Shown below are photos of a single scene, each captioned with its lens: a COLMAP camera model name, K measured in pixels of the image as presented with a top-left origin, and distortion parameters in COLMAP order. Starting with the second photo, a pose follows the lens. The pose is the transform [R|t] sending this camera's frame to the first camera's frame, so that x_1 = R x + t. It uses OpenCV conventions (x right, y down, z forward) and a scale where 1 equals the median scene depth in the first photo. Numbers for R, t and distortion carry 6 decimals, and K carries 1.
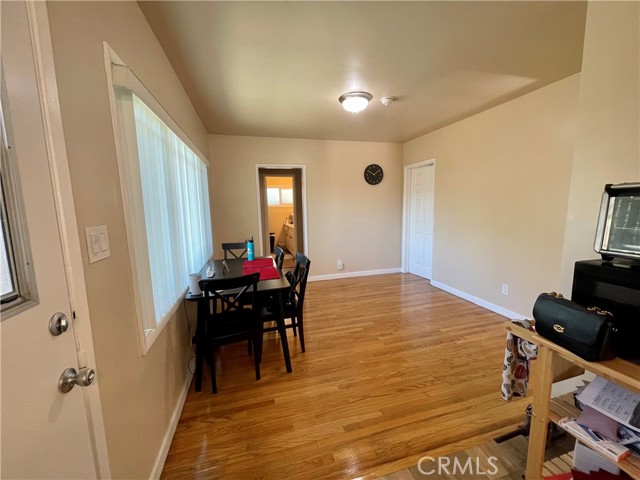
lens RADIAL K [[256.7, 0, 320.0], [0, 256.7, 240.0], [0, 0, 1]] dist [-0.001126, -0.000447]
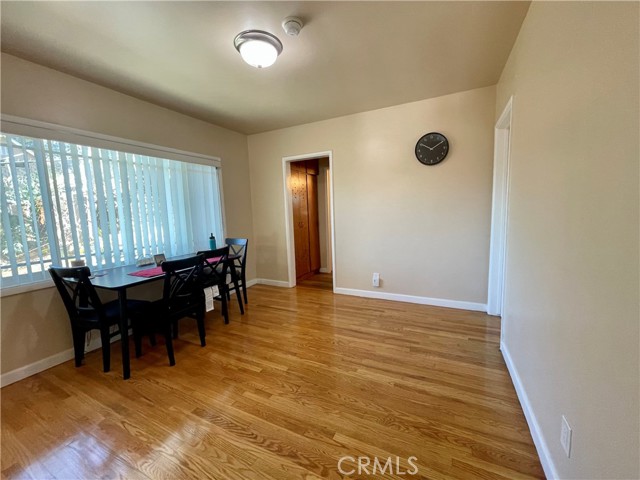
lens RADIAL K [[256.7, 0, 320.0], [0, 256.7, 240.0], [0, 0, 1]] dist [-0.001126, -0.000447]
pose [[0.741529, 0.072836, -0.666955, 0.530352], [-0.069991, 0.997064, 0.031068, -0.035425], [0.667260, 0.023643, 0.744450, 0.410759]]
